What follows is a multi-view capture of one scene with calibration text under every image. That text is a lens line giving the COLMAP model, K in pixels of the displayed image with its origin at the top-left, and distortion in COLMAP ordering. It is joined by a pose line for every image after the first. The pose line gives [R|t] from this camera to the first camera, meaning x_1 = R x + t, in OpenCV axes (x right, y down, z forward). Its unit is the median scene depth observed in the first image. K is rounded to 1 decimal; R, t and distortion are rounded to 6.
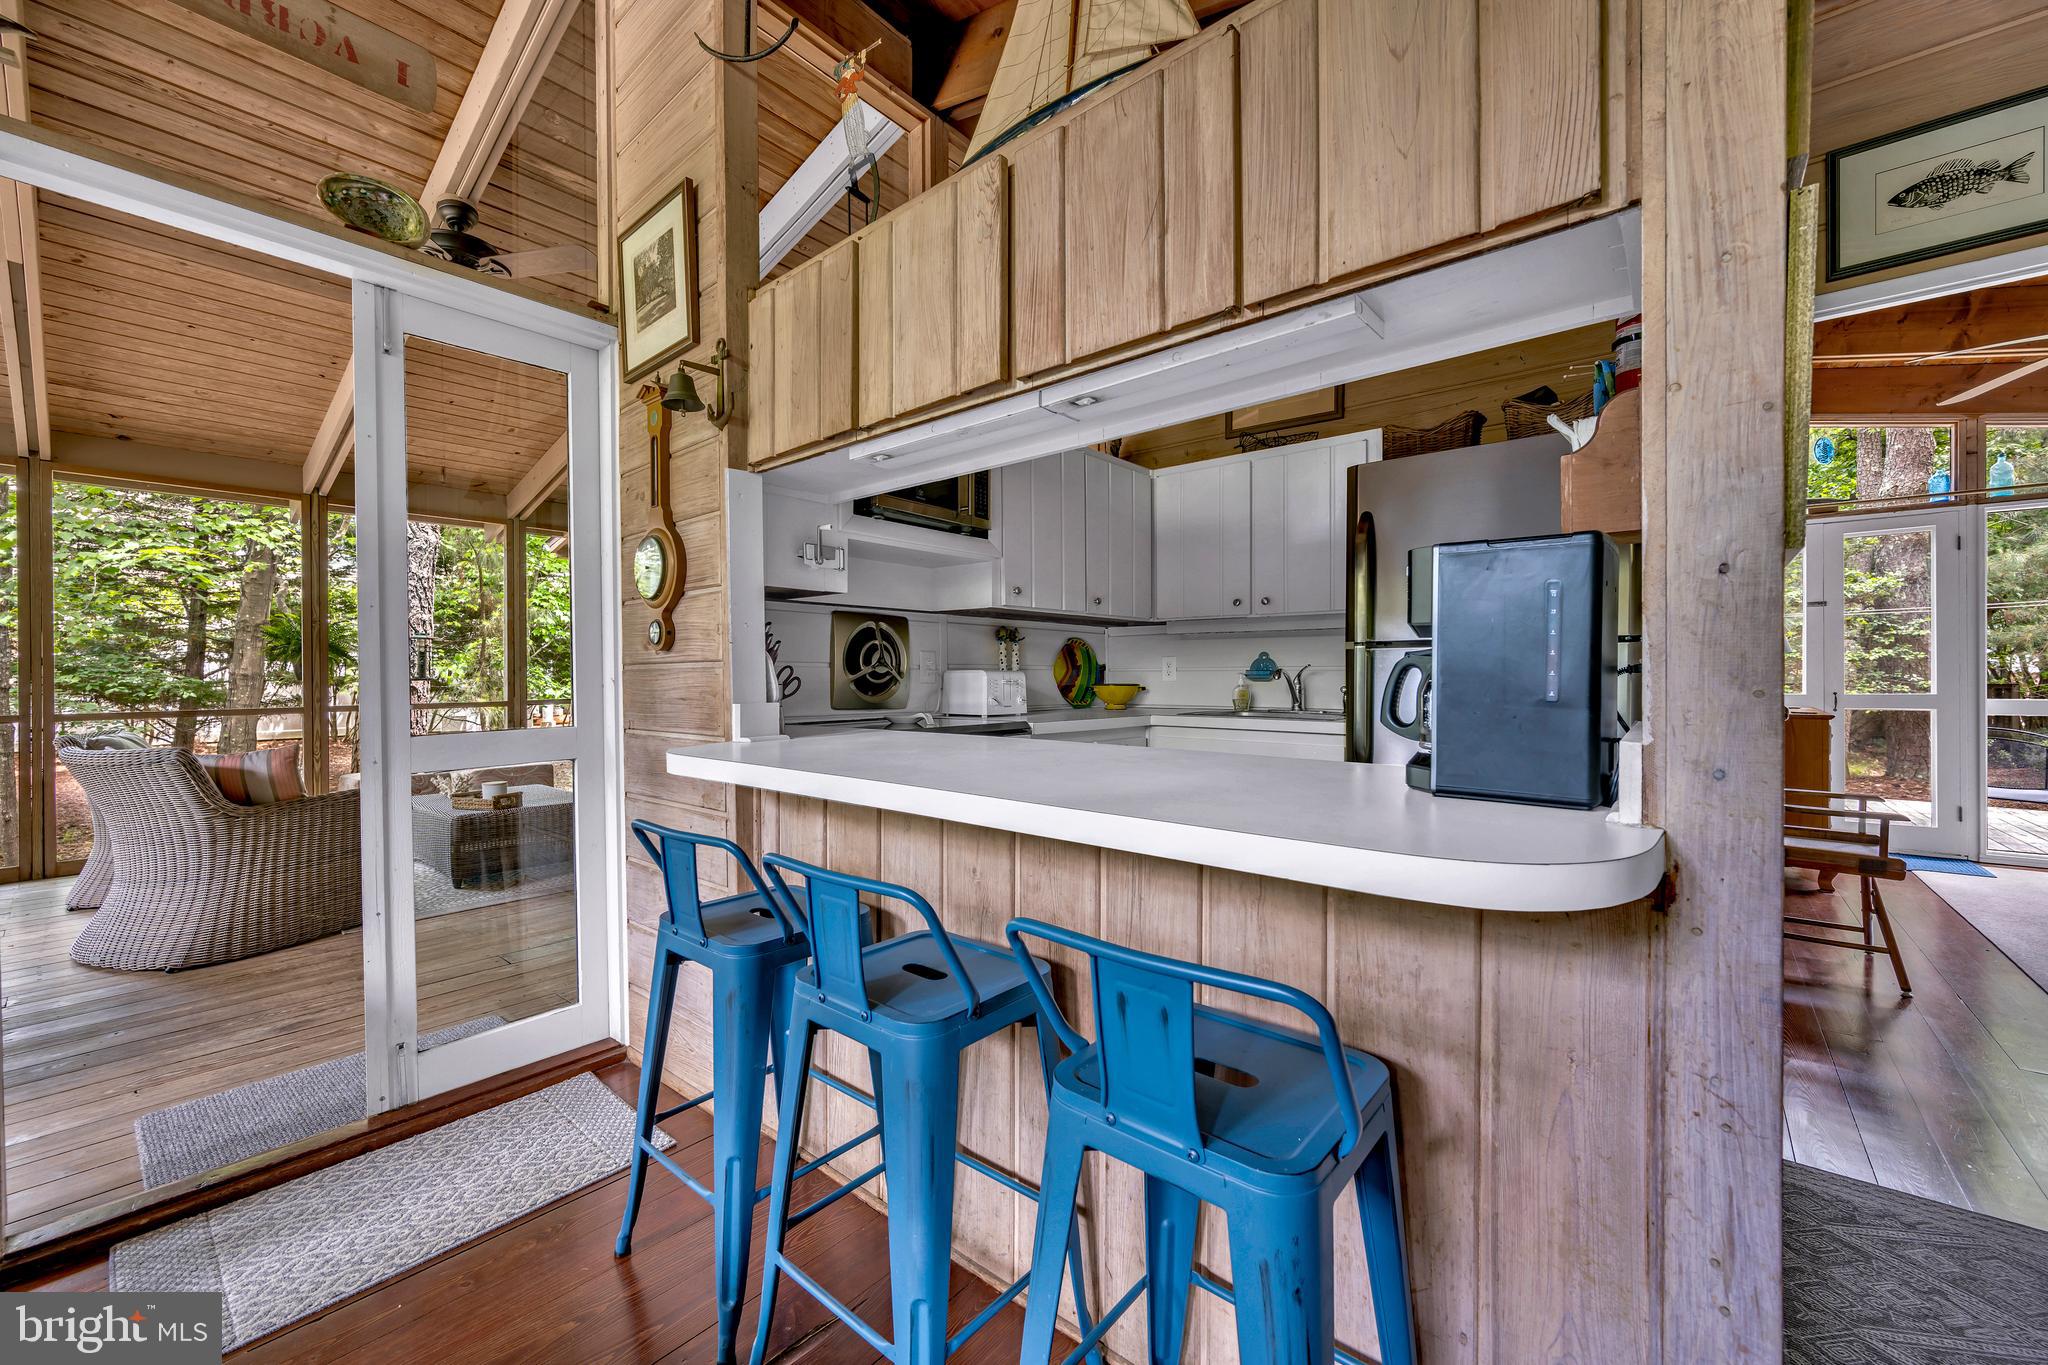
lens RADIAL K [[793.8, 0, 1018.7], [0, 793.8, 677.4], [0, 0, 1]] dist [-0.006957, 0.001411]
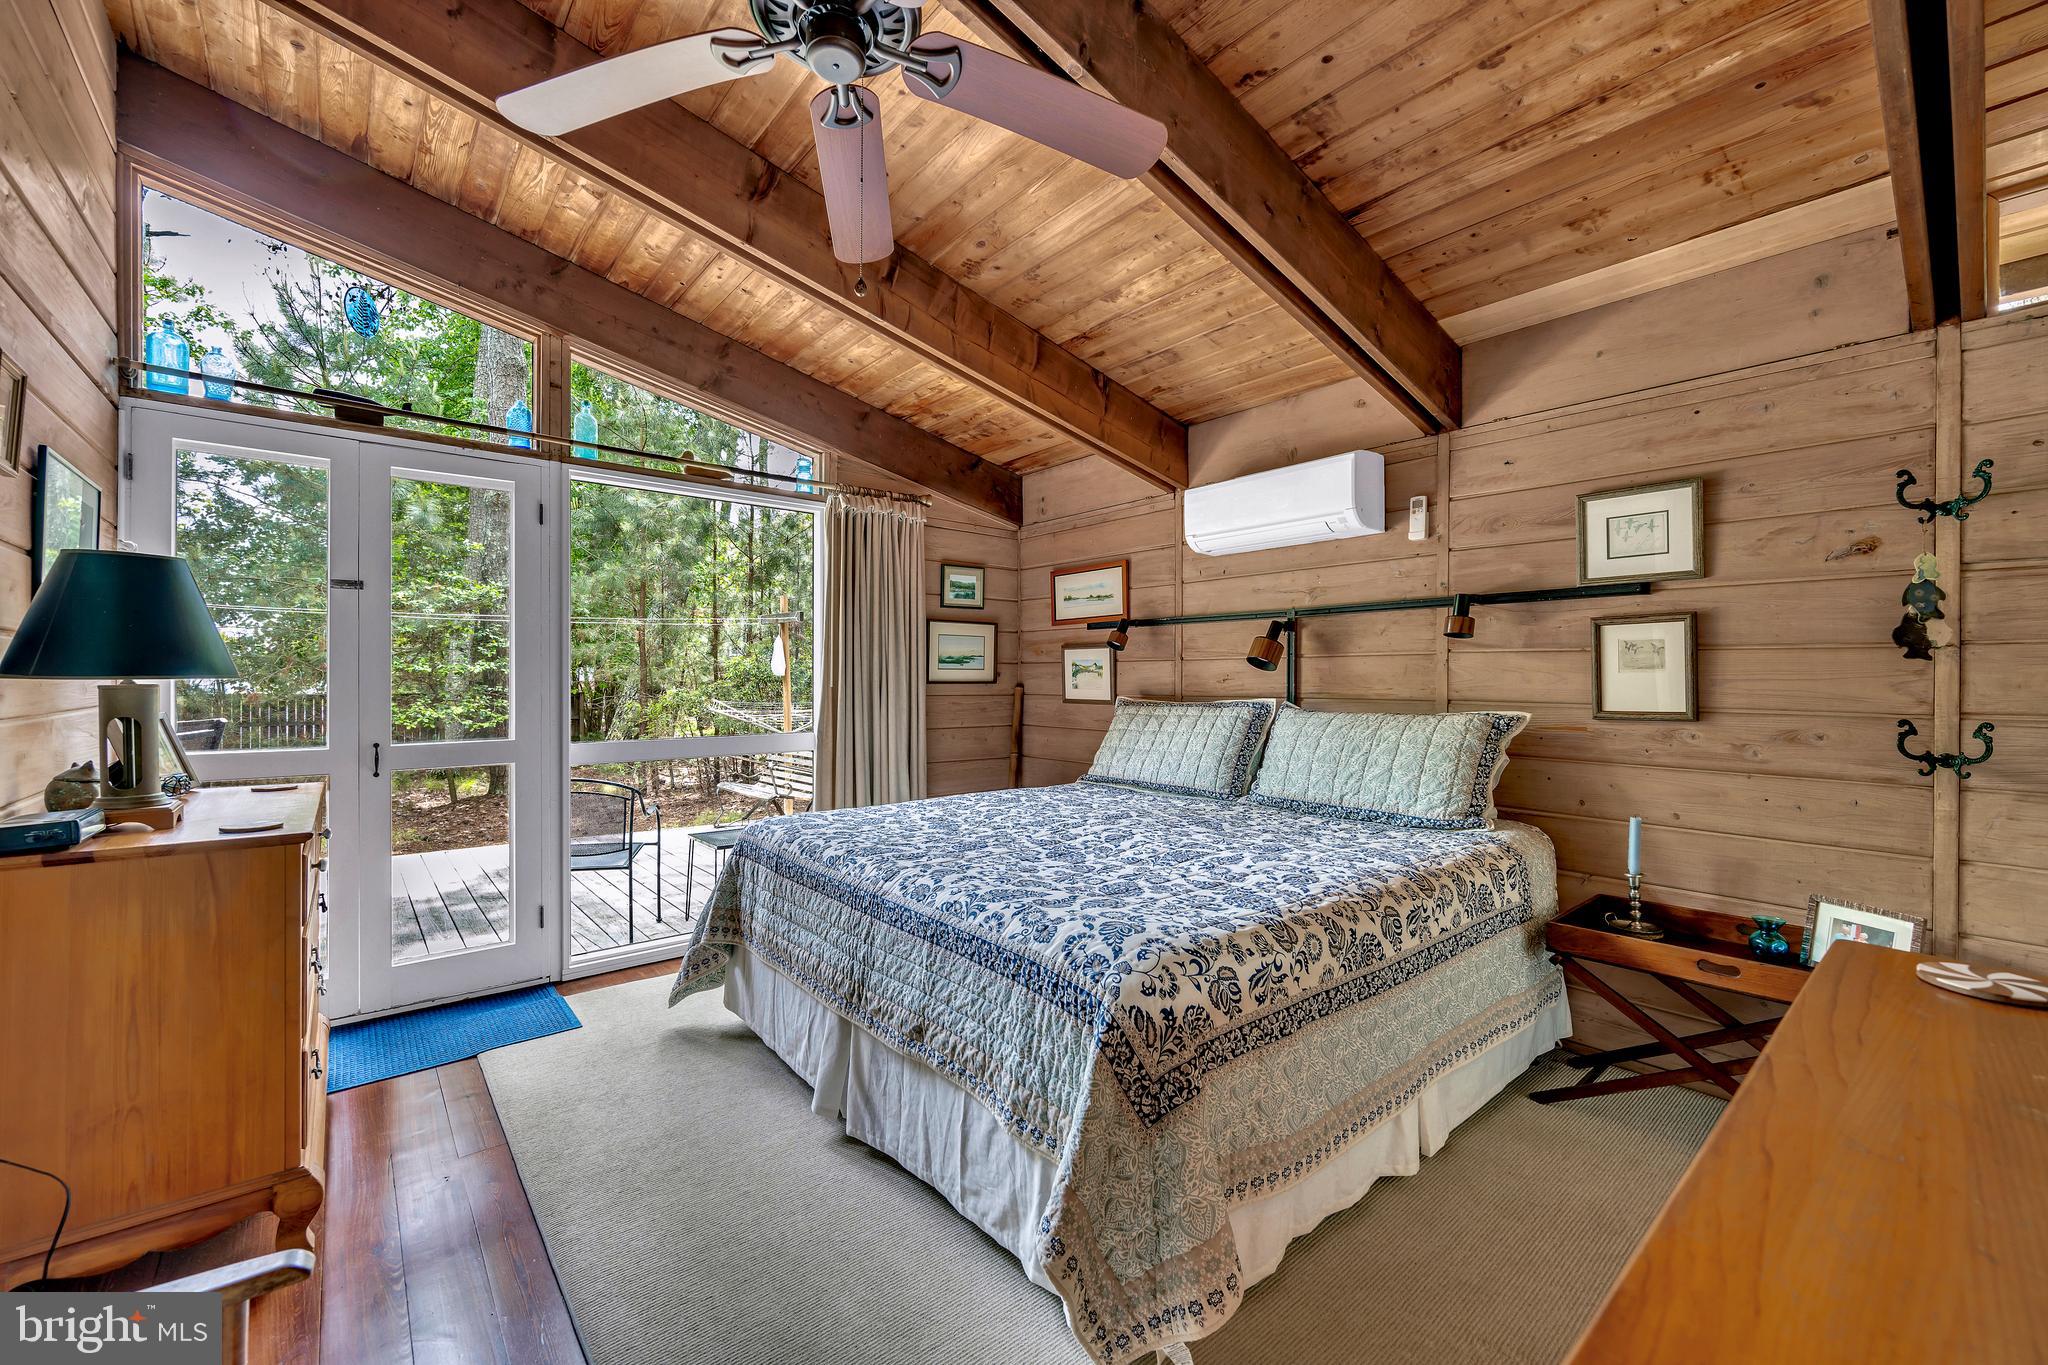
lens RADIAL K [[833.3, 0, 1004.7], [0, 833.3, 677.7], [0, 0, 1]] dist [0.002876, 0.000745]
pose [[0.196106, 0.005266, 0.980569, 0.906668], [0.000281, 0.999985, -0.005427, -0.042432], [-0.980583, 0.001340, 0.196102, 0.748045]]
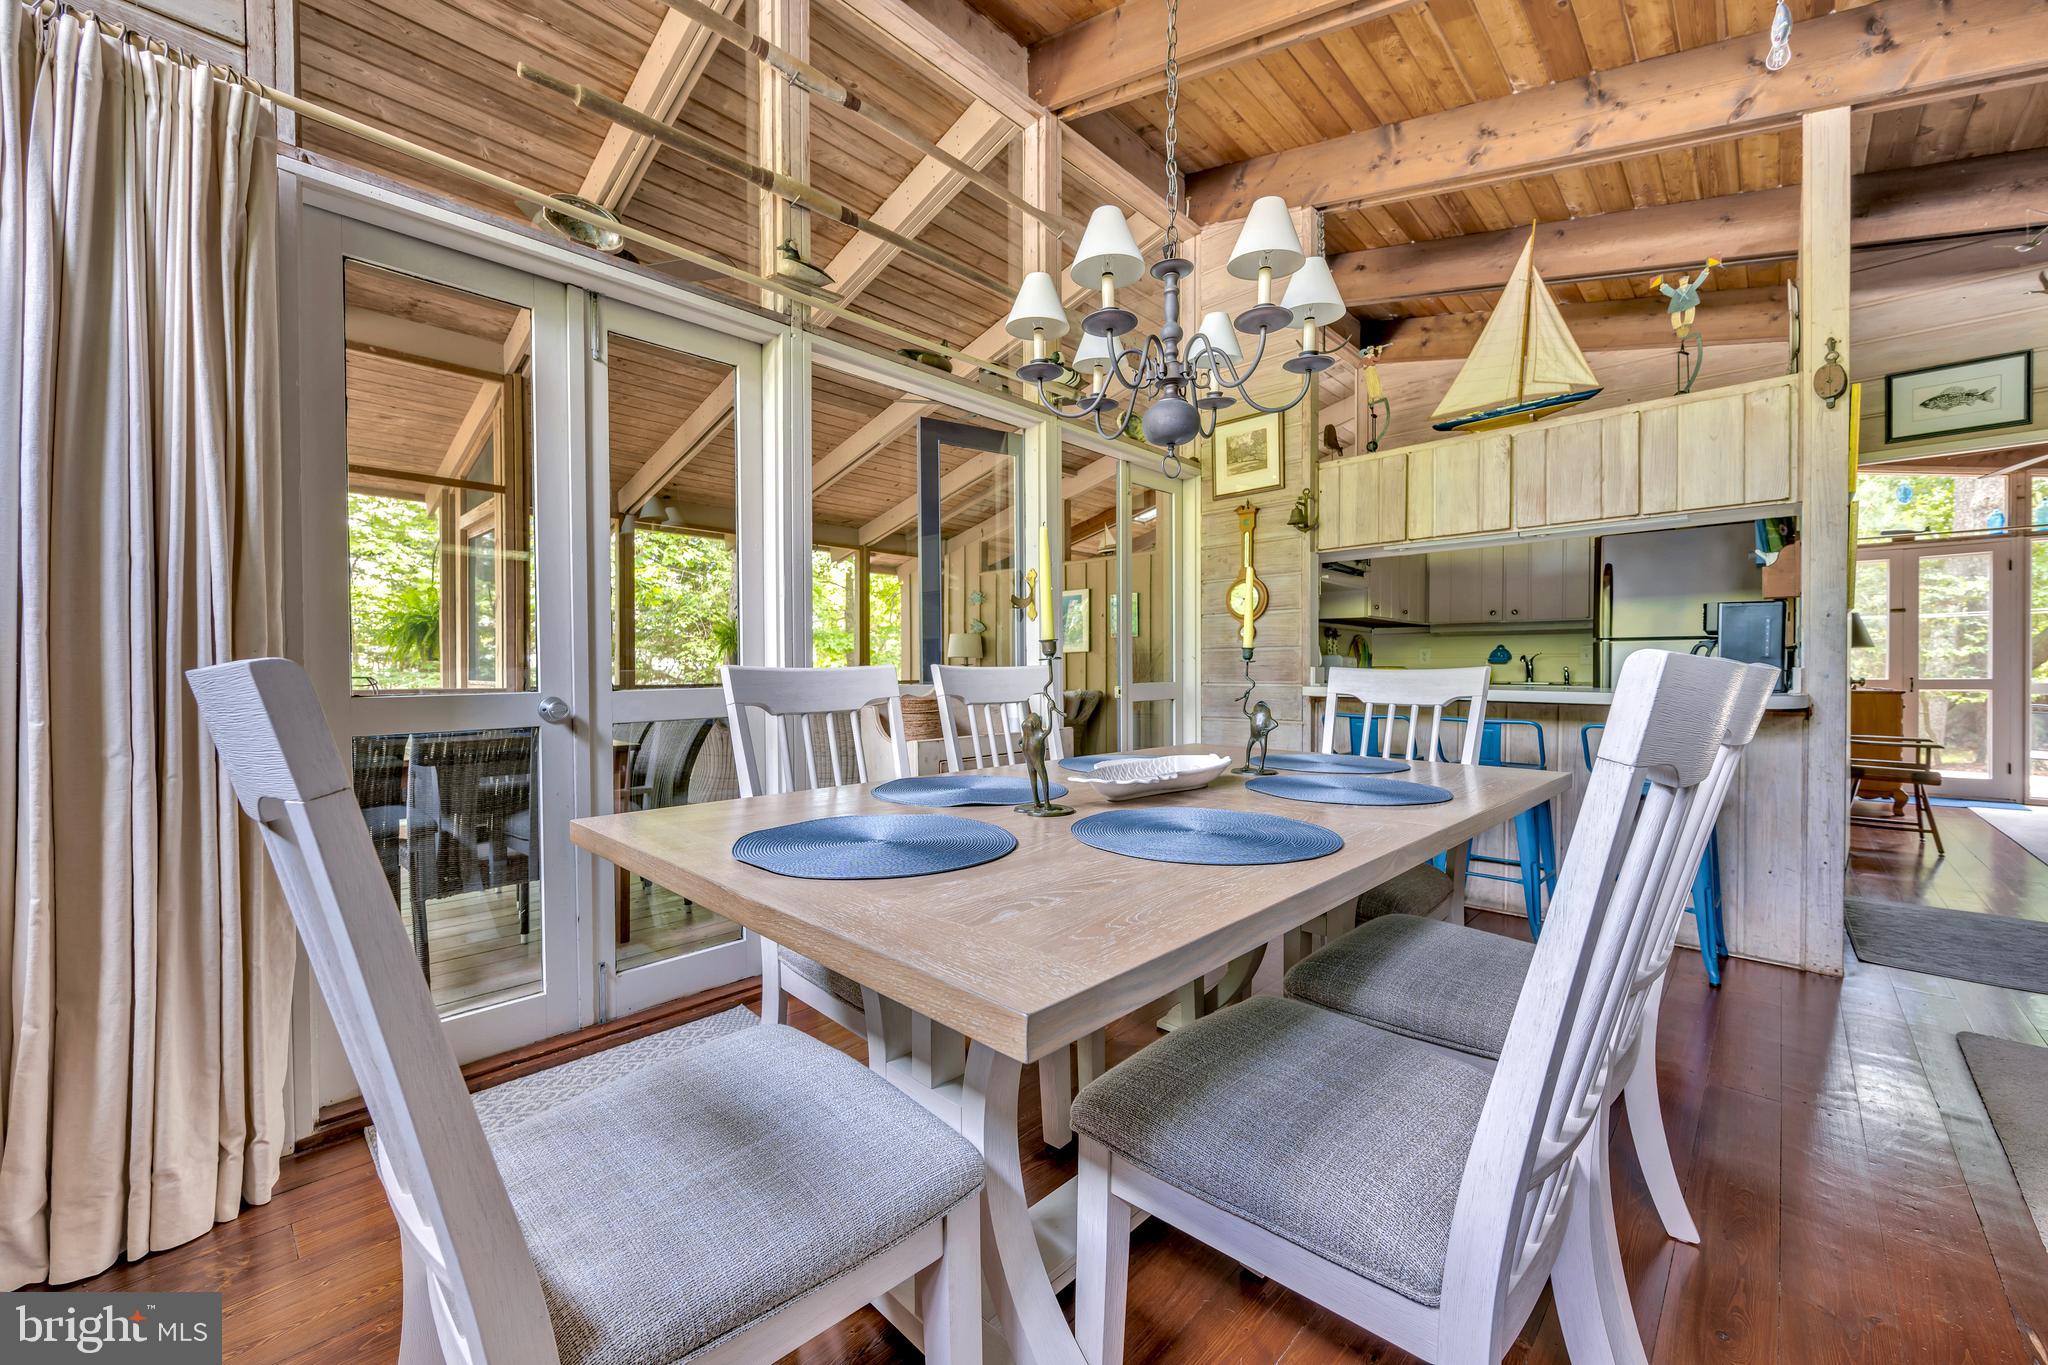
lens RADIAL K [[793.8, 0, 1017.0], [0, 793.8, 676.9], [0, 0, 1]] dist [-0.006957, 0.001411]
pose [[0.997910, 0.004409, -0.064475, -0.638183], [-0.004281, 0.999989, 0.002124, 0.037097], [0.064483, -0.001844, 0.997917, -0.703870]]
